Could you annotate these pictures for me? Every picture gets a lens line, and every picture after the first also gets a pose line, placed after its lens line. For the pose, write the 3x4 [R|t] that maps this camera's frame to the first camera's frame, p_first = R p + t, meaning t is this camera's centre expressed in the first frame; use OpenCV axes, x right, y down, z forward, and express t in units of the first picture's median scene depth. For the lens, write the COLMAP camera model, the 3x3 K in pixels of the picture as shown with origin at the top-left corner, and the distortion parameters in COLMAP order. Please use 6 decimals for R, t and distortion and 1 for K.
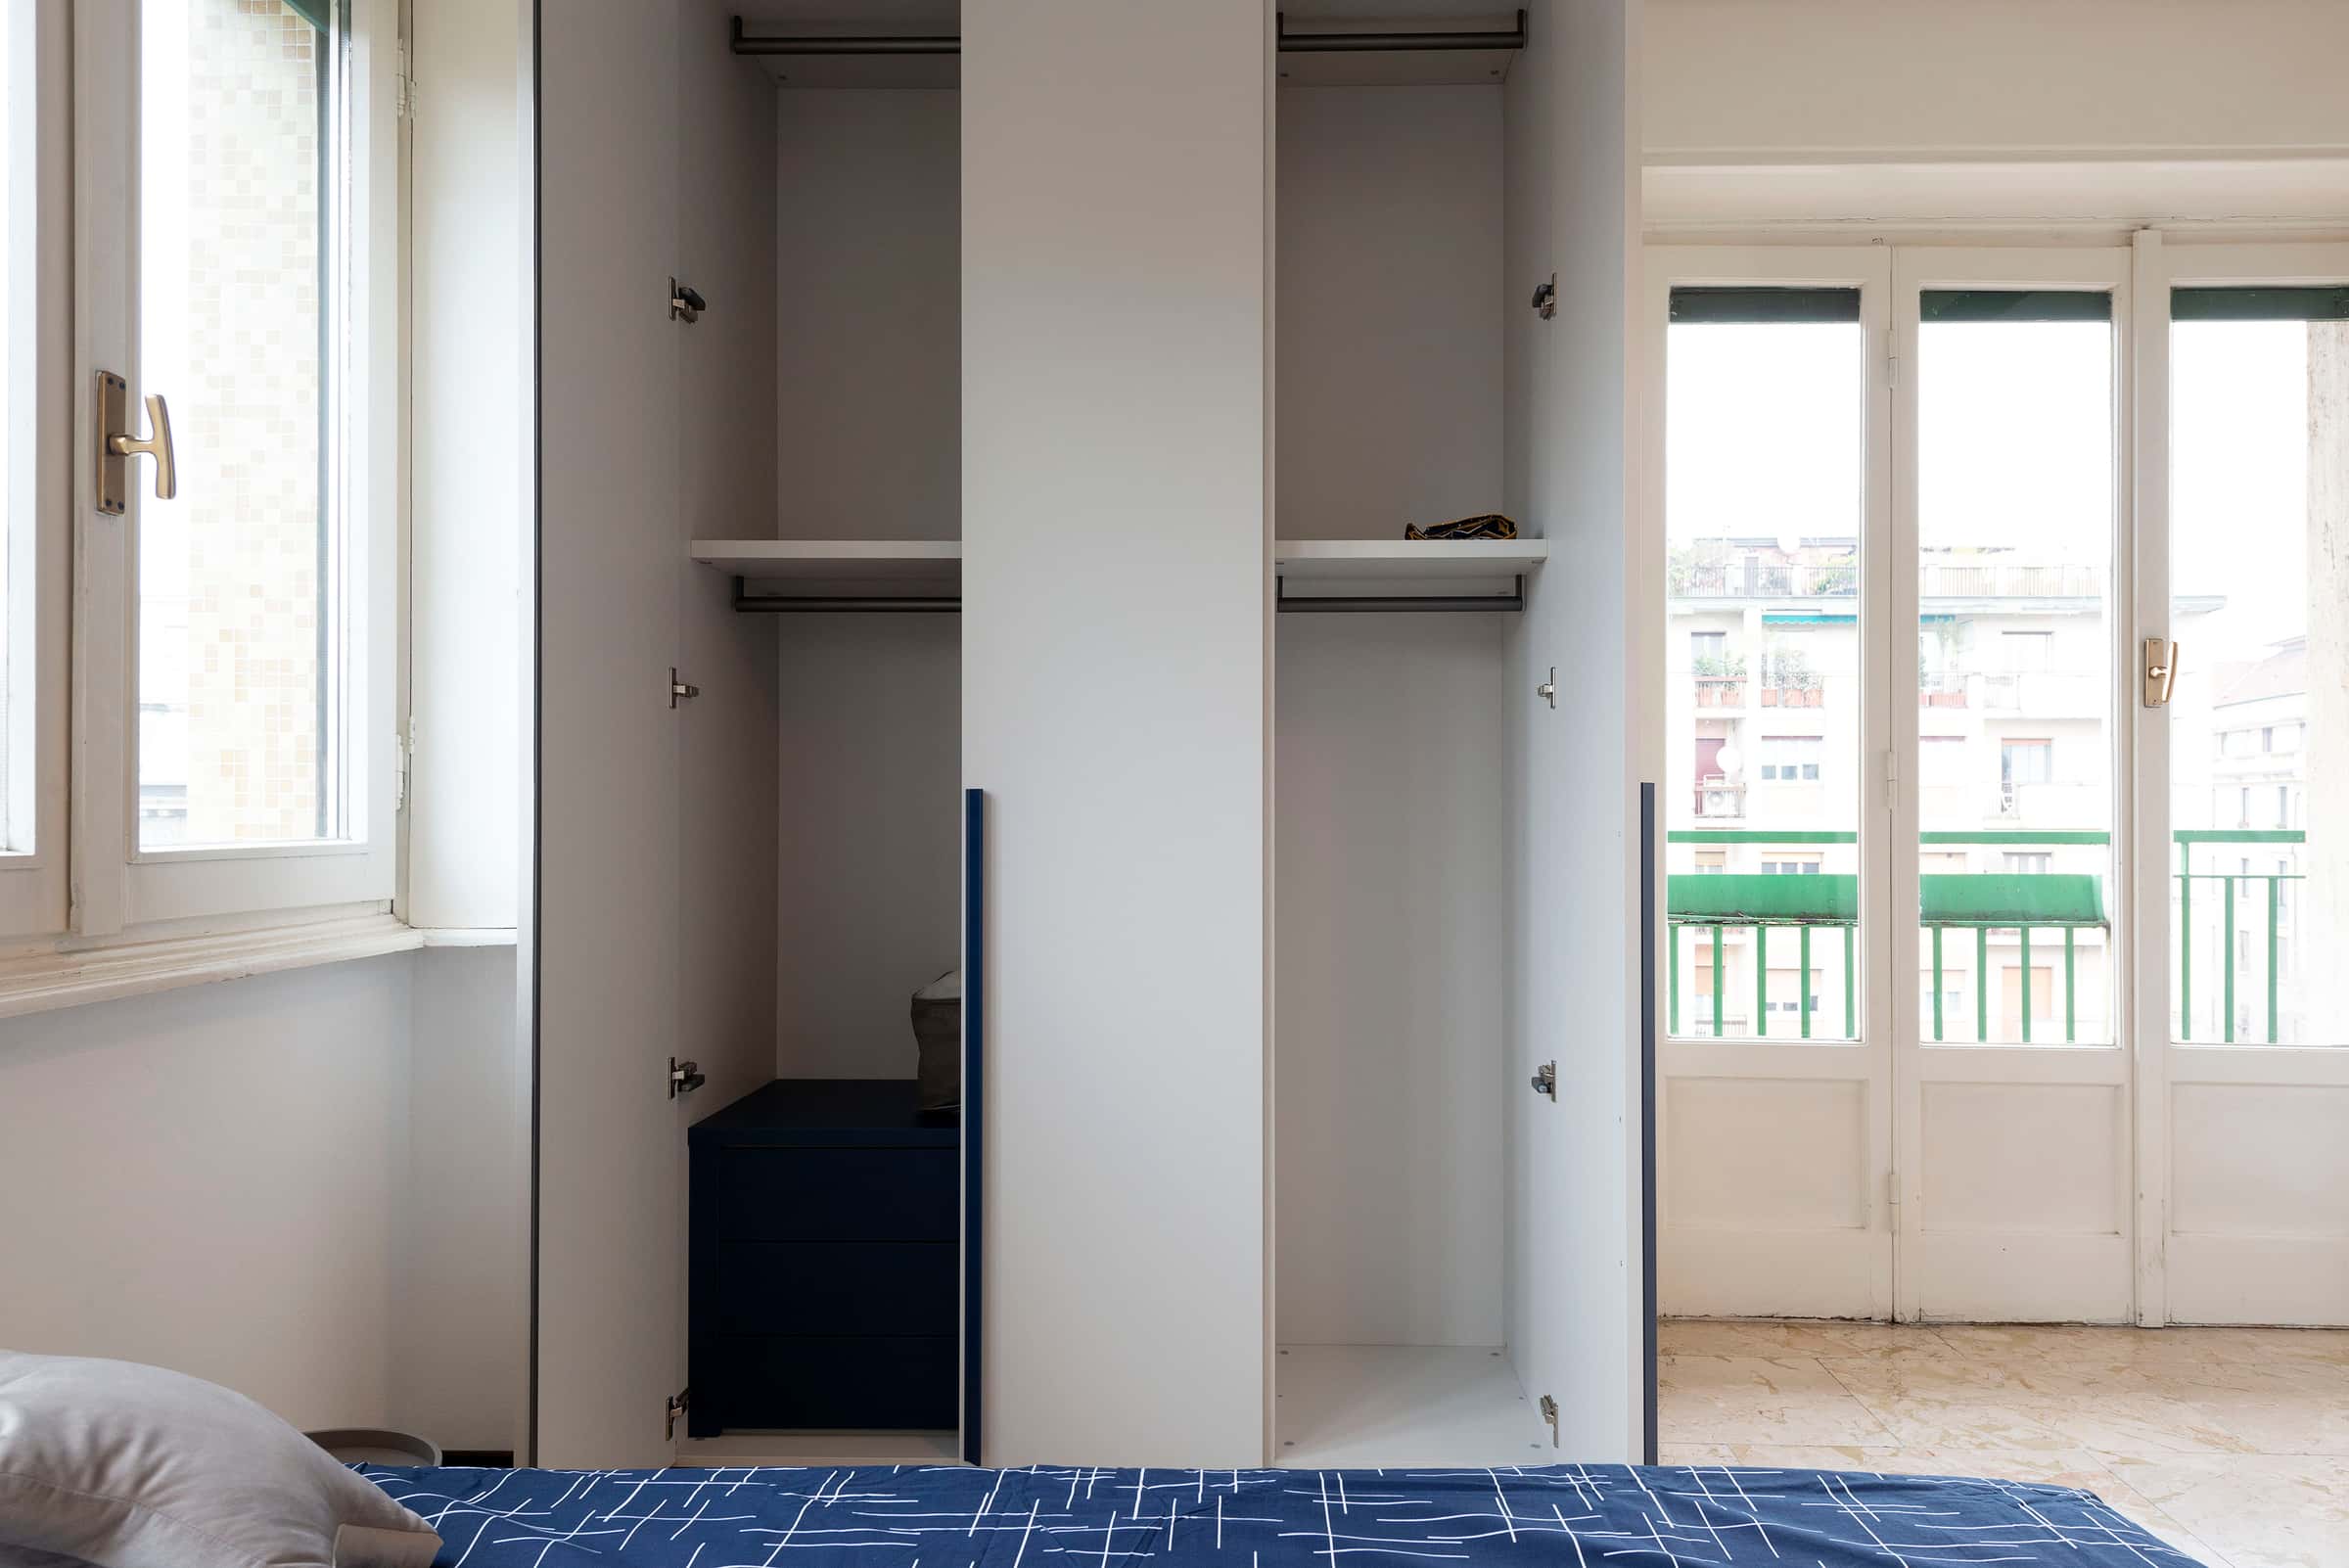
lens RADIAL K [[1572.2, 0, 1253.9], [0, 1572.2, 806.6], [0, 0, 1]] dist [0.014747, -0.001386]
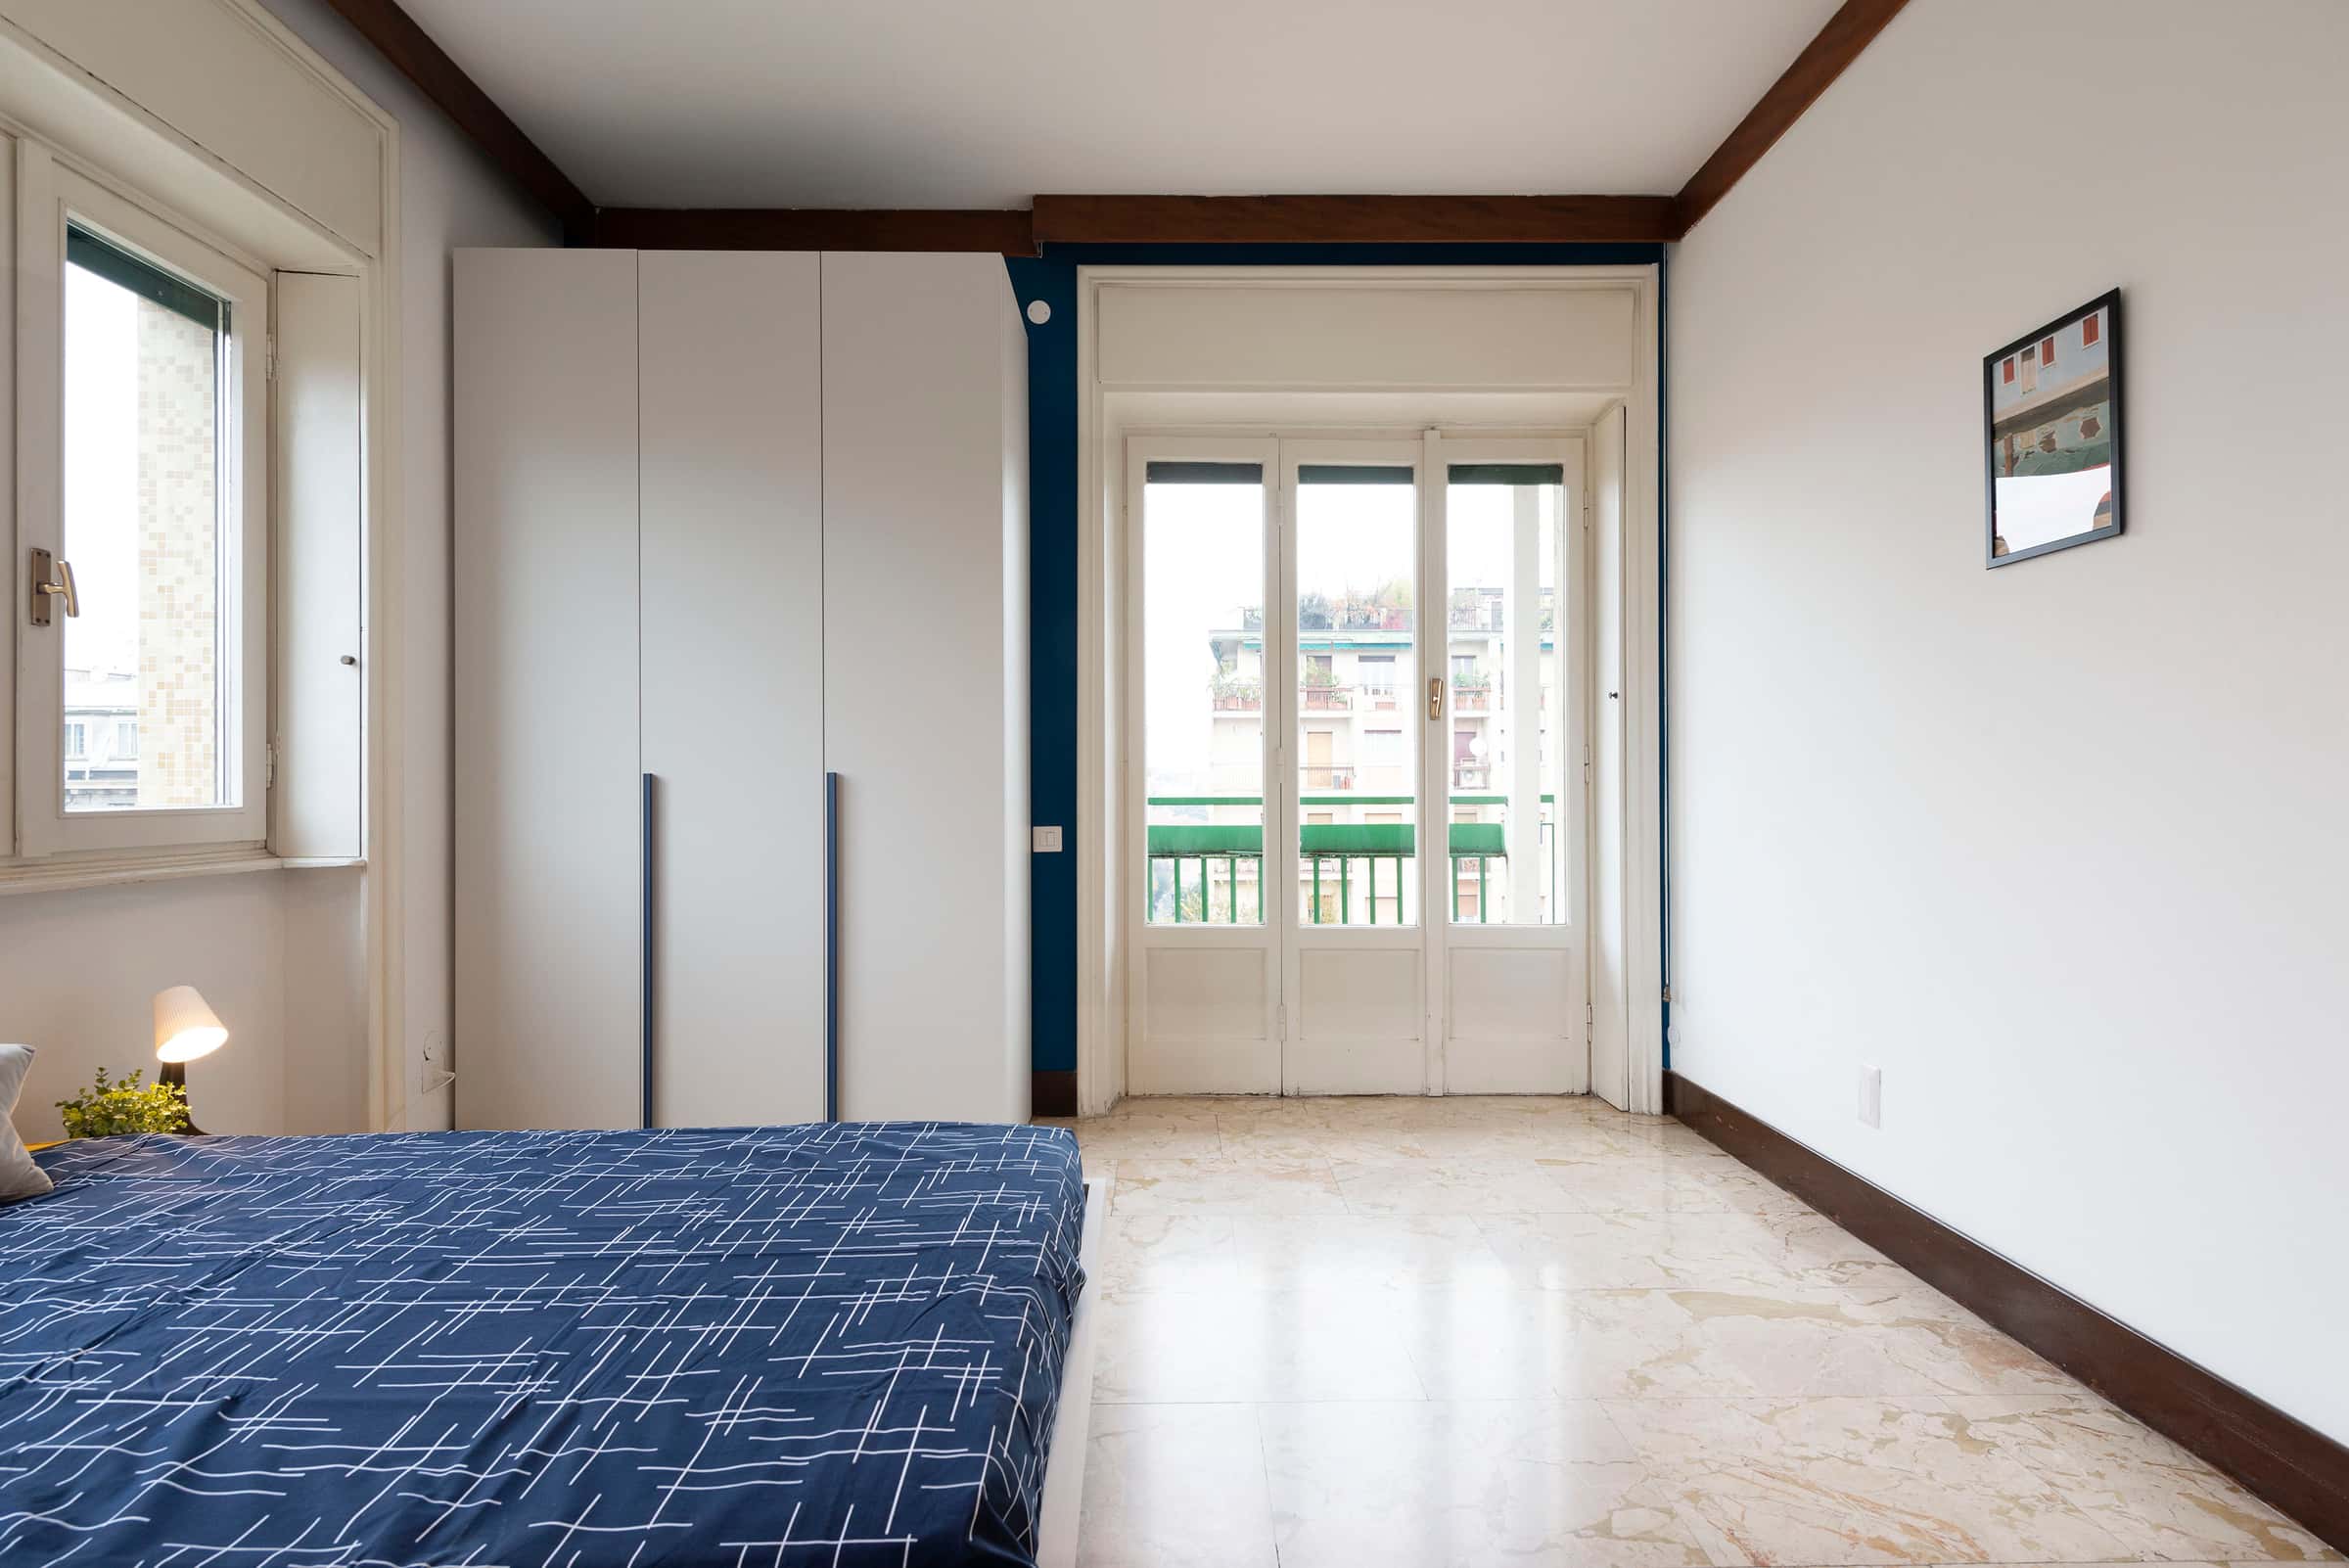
lens RADIAL K [[1144.5, 0, 1190.4], [0, 1144.5, 785.2], [0, 0, 1]] dist [0.021324, -0.009222]
pose [[0.999400, -0.004711, 0.034328, 0.271617], [0.004620, 0.999986, 0.002755, 0.000500], [-0.034341, -0.002595, 0.999407, -0.185505]]
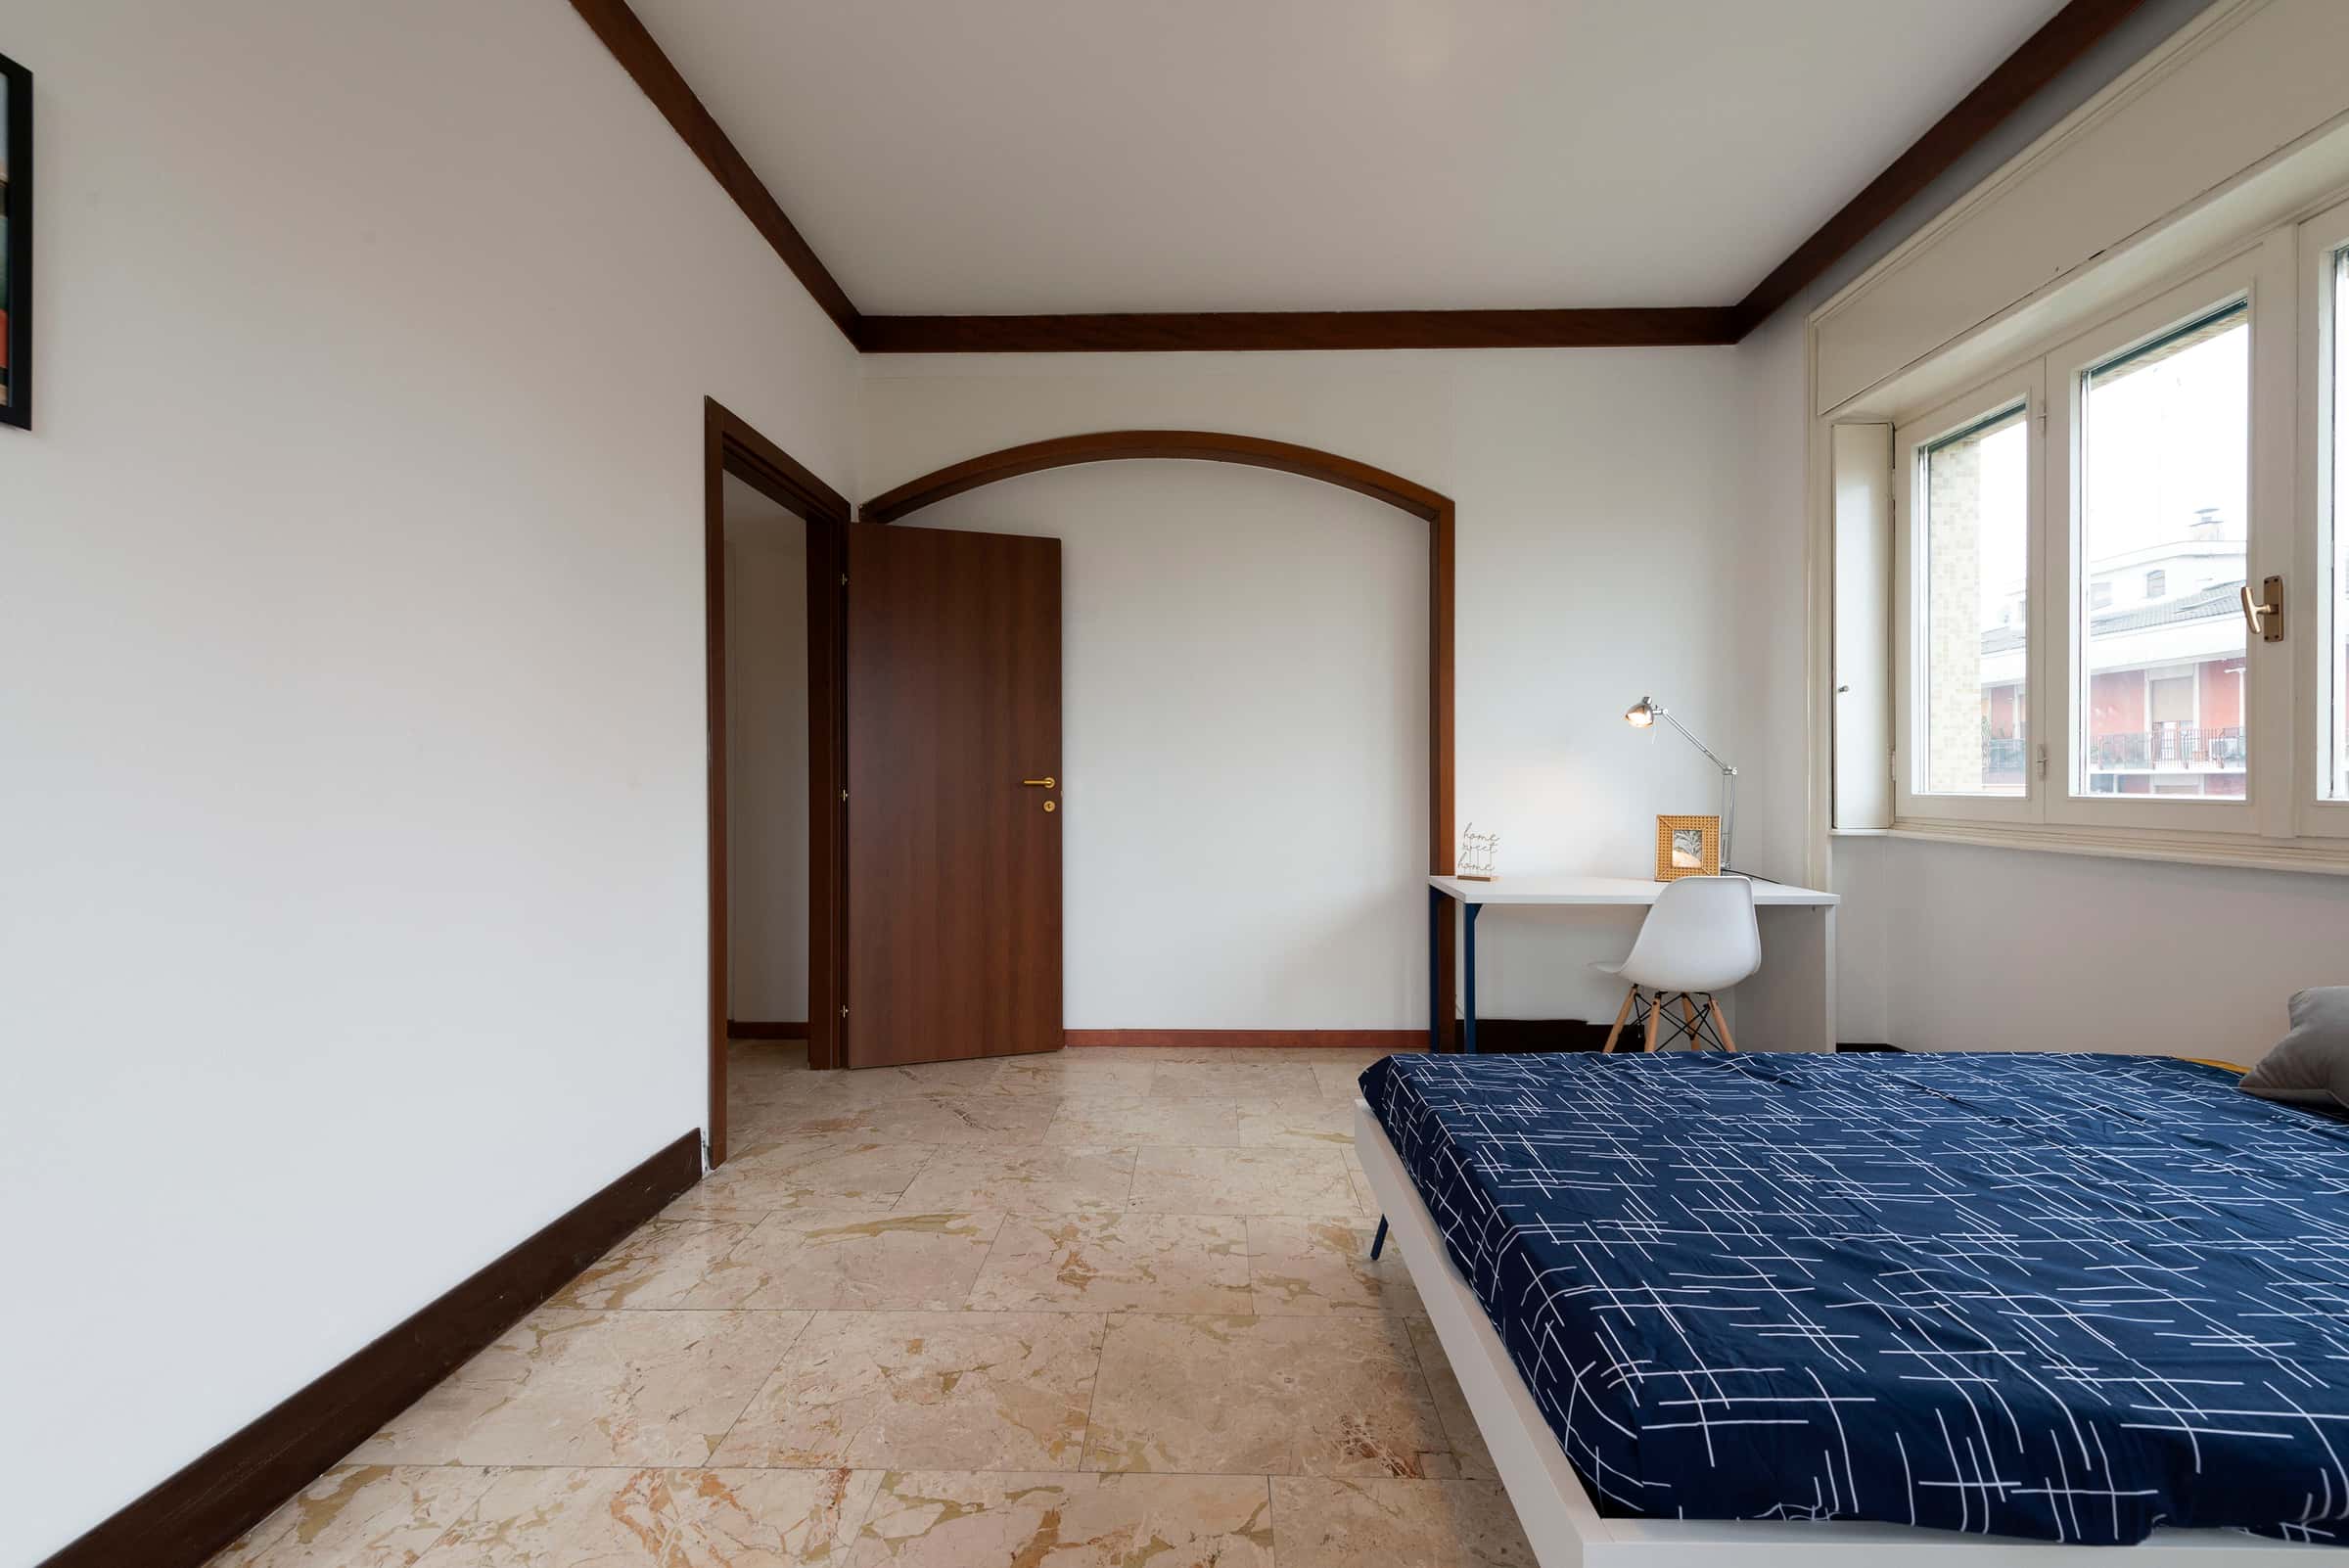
lens RADIAL K [[925.1, 0, 1186.6], [0, 925.1, 785.5], [0, 0, 1]] dist [0.009779, -0.000395]
pose [[-0.999992, 0.001580, 0.003698, 0.358706], [0.001572, 0.999996, -0.002154, 0.003281], [-0.003702, -0.002148, -0.999991, 0.715085]]
